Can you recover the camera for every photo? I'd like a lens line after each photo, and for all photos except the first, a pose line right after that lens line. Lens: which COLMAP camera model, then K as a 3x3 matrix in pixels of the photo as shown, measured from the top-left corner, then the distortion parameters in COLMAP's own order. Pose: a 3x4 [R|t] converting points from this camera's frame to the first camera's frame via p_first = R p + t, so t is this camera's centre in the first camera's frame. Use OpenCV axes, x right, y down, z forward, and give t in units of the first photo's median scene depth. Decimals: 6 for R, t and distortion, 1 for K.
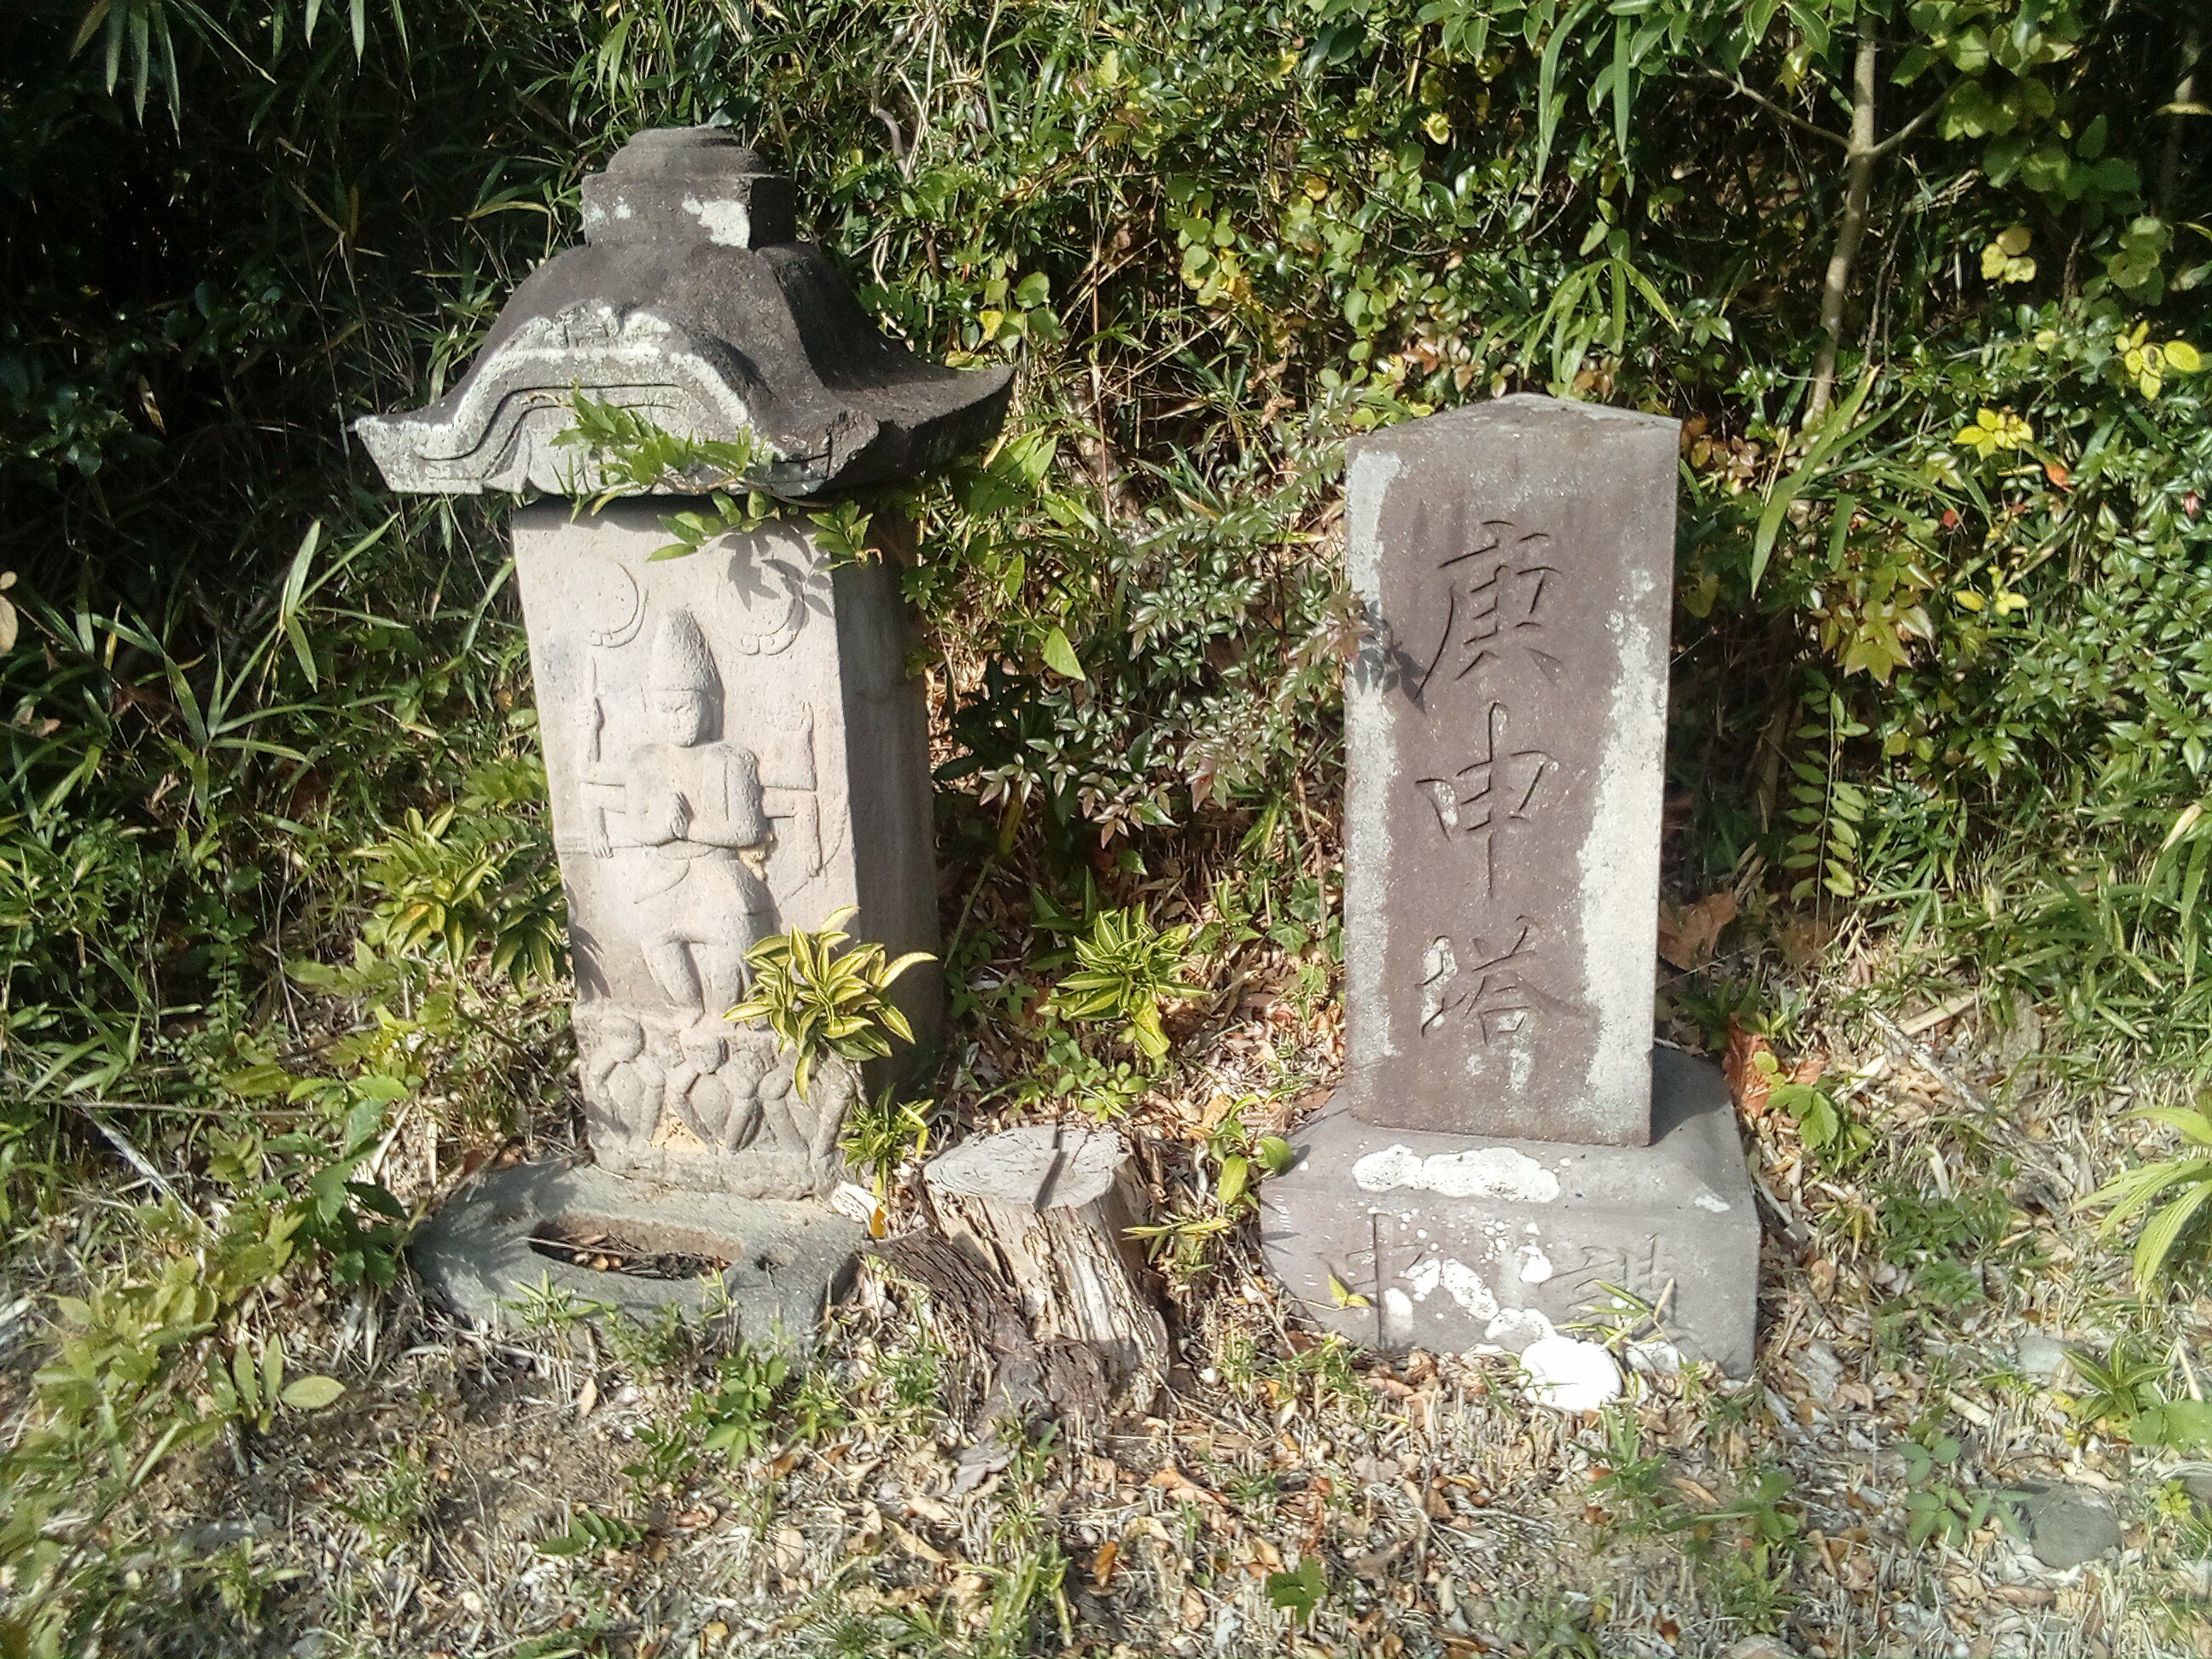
lens RADIAL K [[1902.5, 0, 1093.3], [0, 1902.5, 825.7], [0, 0, 1]] dist [0.084586, -0.137587]
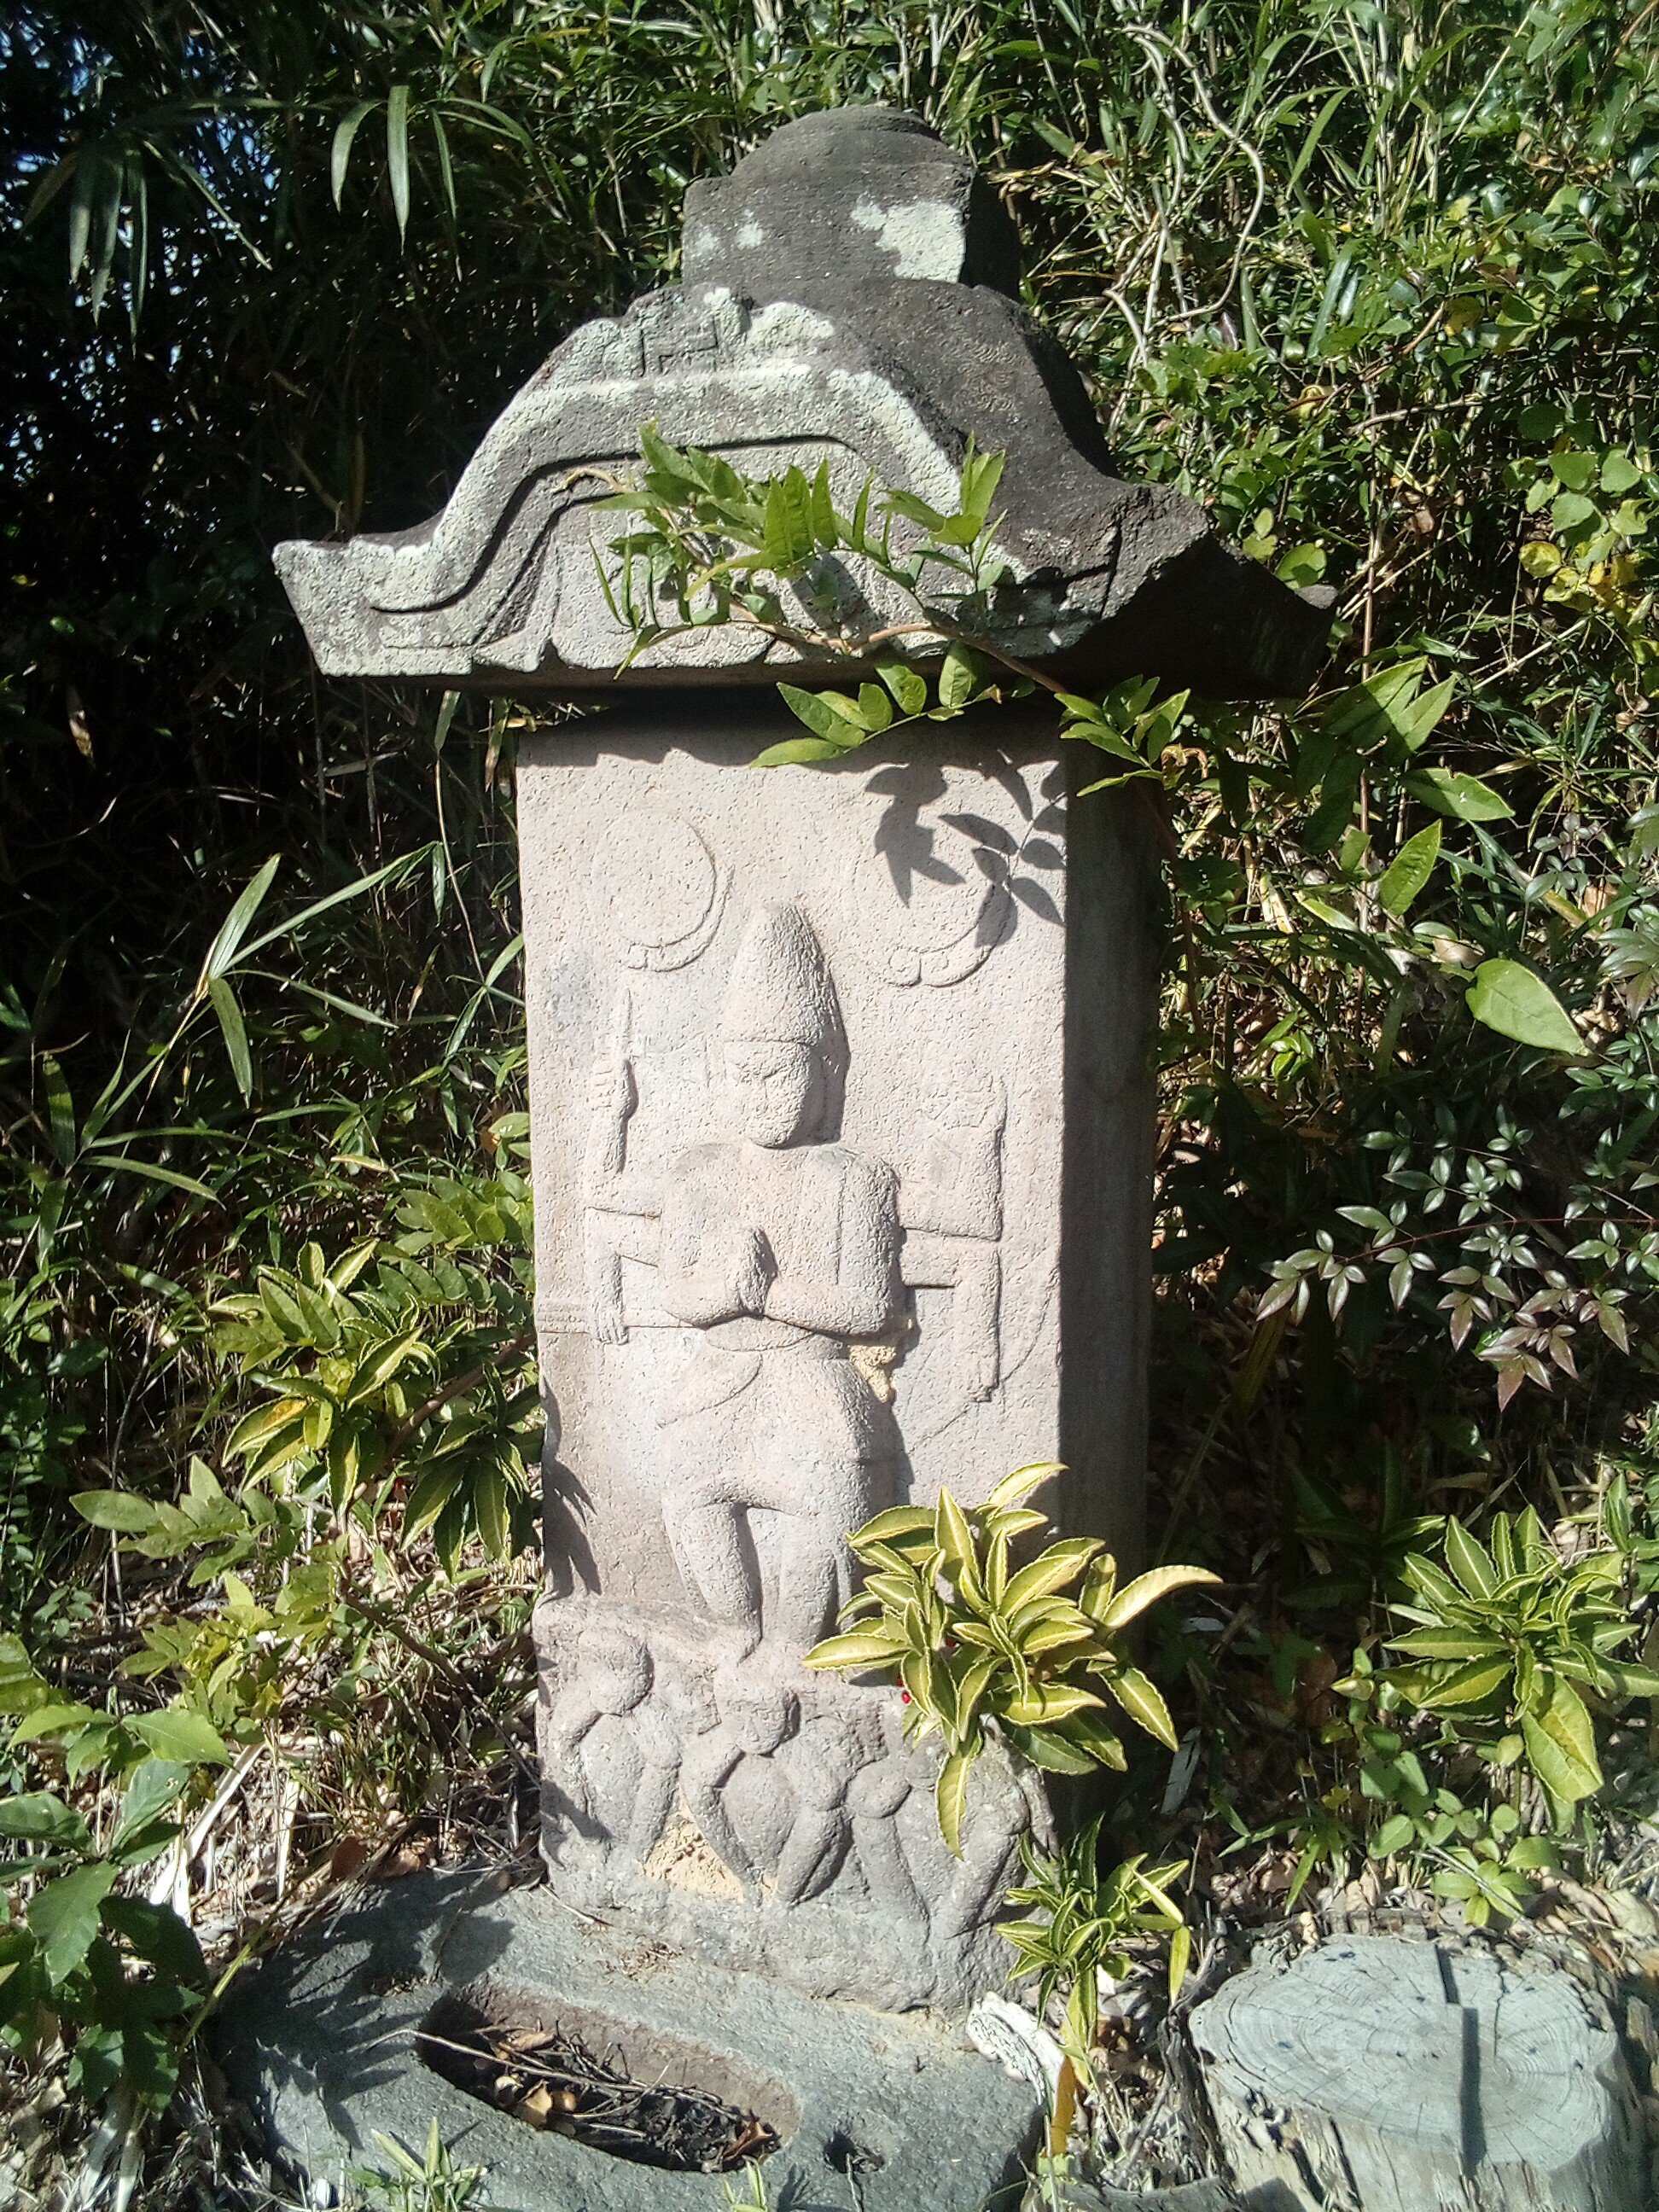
lens RADIAL K [[1902.5, 0, 812.5], [0, 1902.5, 1098.7], [0, 0, 1]] dist [0.084586, -0.137587]
pose [[0.987614, 0.051316, -0.148274, -0.118792], [-0.075222, 0.984179, -0.160419, 0.032581], [0.137696, 0.169585, 0.975849, 0.448690]]
